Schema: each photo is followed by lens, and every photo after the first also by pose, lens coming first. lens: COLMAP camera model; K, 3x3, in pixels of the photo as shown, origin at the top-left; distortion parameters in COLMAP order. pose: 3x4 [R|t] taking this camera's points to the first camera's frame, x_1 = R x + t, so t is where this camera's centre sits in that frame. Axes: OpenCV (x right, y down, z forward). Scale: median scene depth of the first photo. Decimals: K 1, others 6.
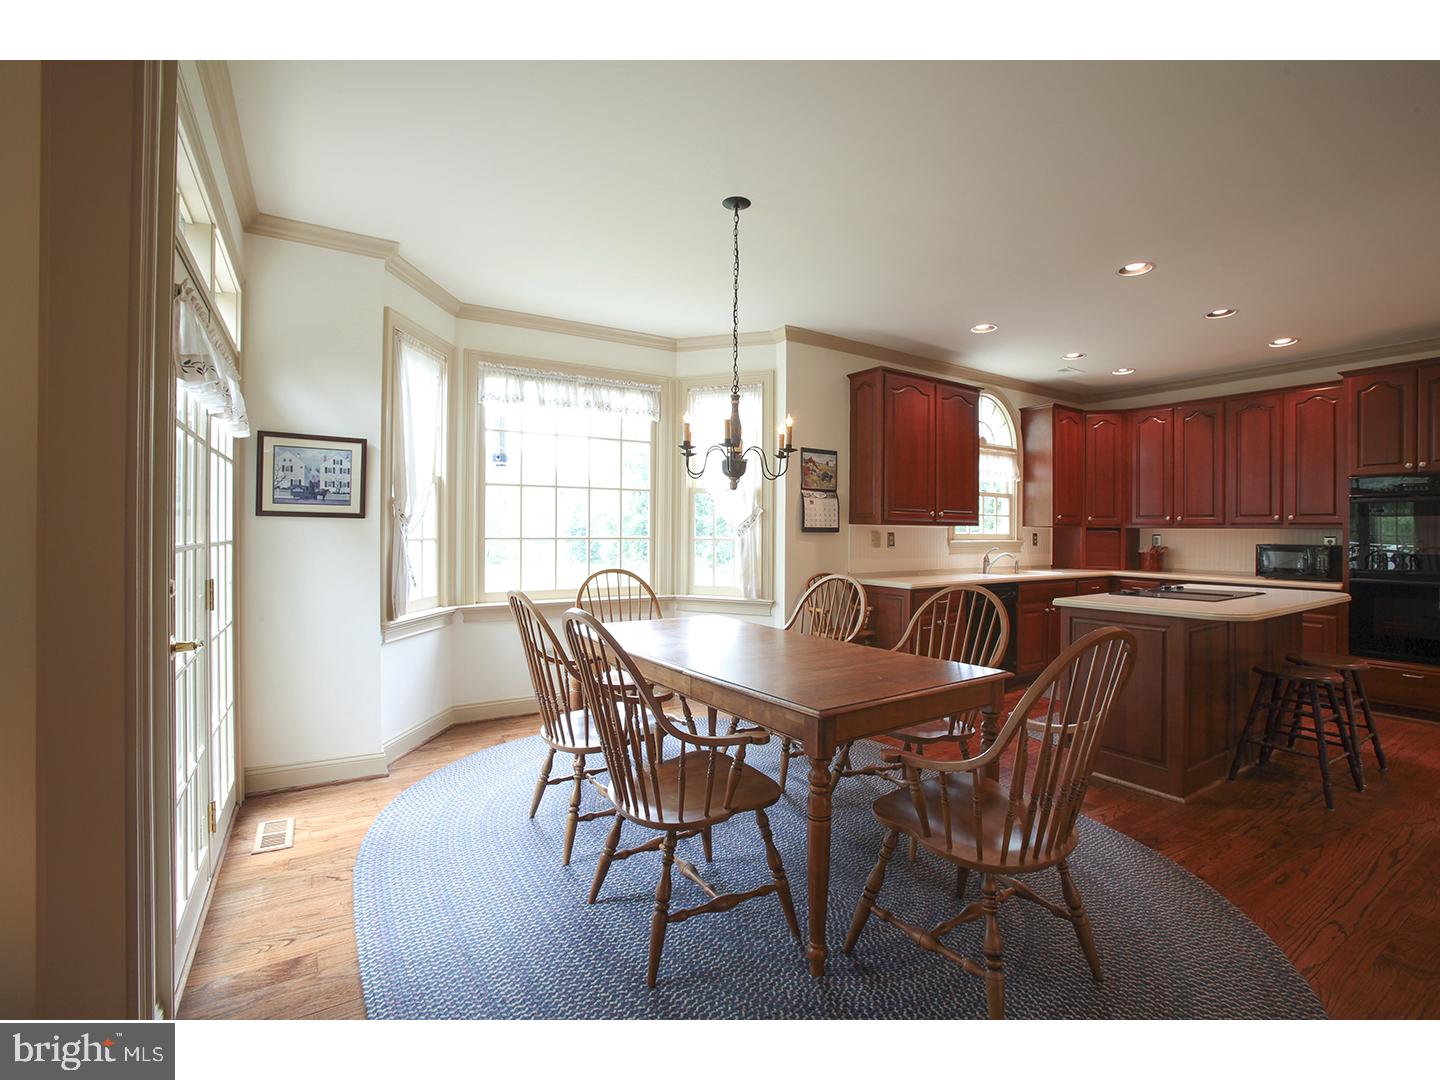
lens RADIAL K [[645.3, 0, 730.9], [0, 645.3, 532.0], [0, 0, 1]] dist [-0.083612, 0.029890]
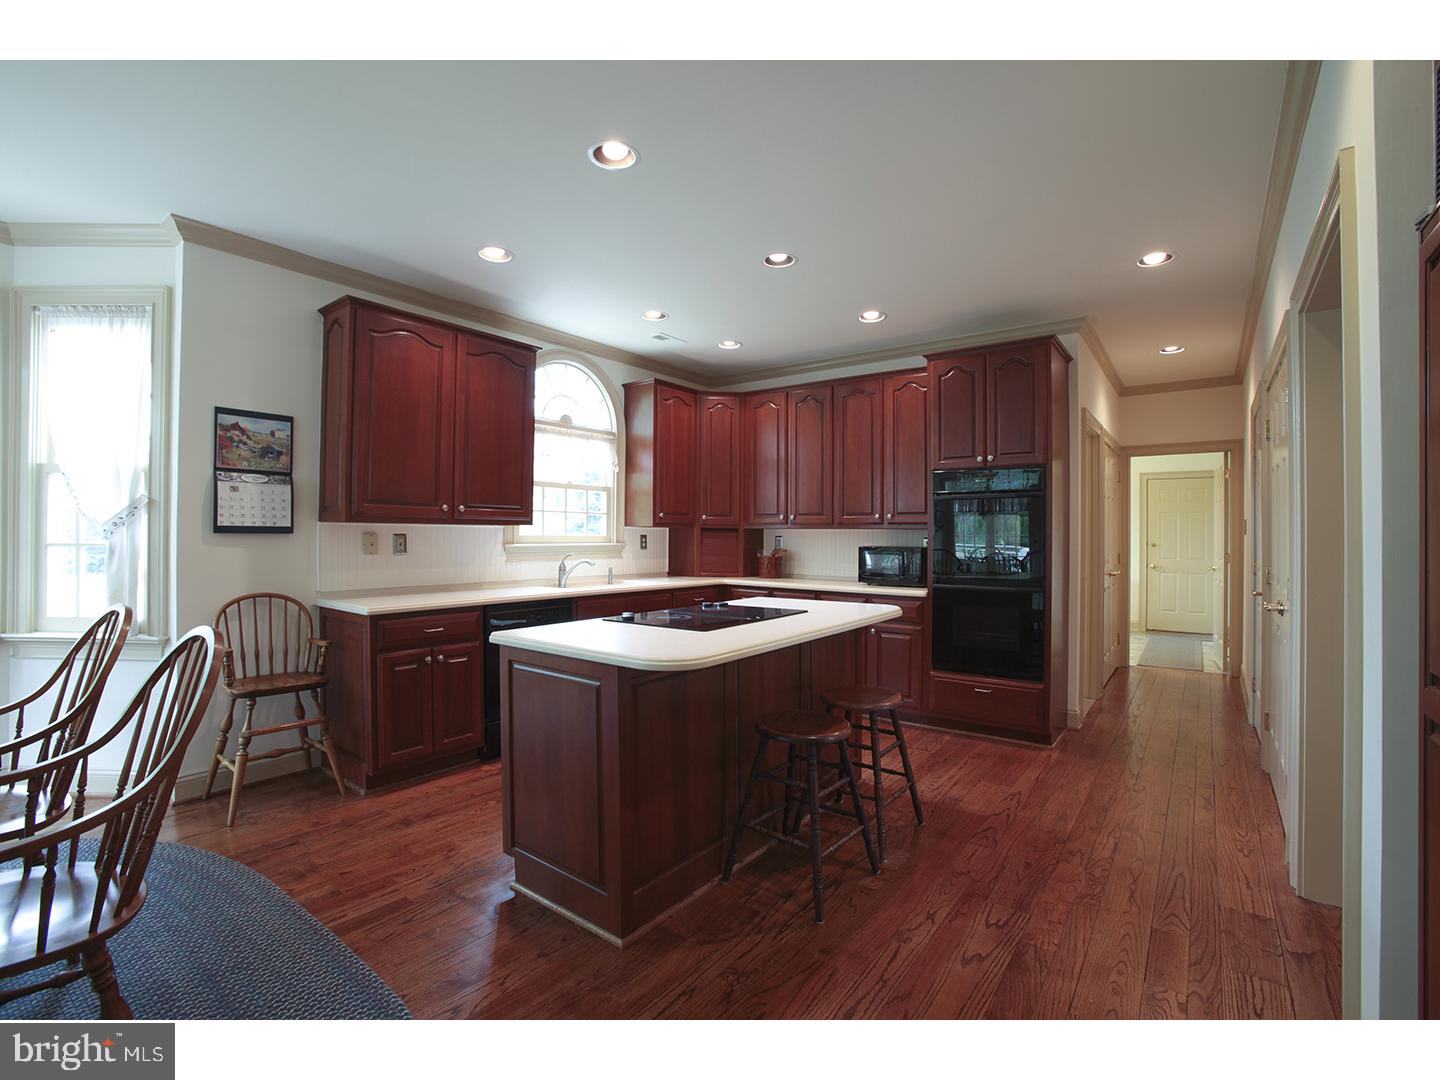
lens RADIAL K [[645.3, 0, 730.9], [0, 645.3, 532.0], [0, 0, 1]] dist [-0.083612, 0.029890]
pose [[0.936530, -0.000452, 0.350588, 0.356630], [0.001299, 0.999997, -0.002180, 0.000928], [-0.350586, 0.002497, 0.936527, 0.197056]]
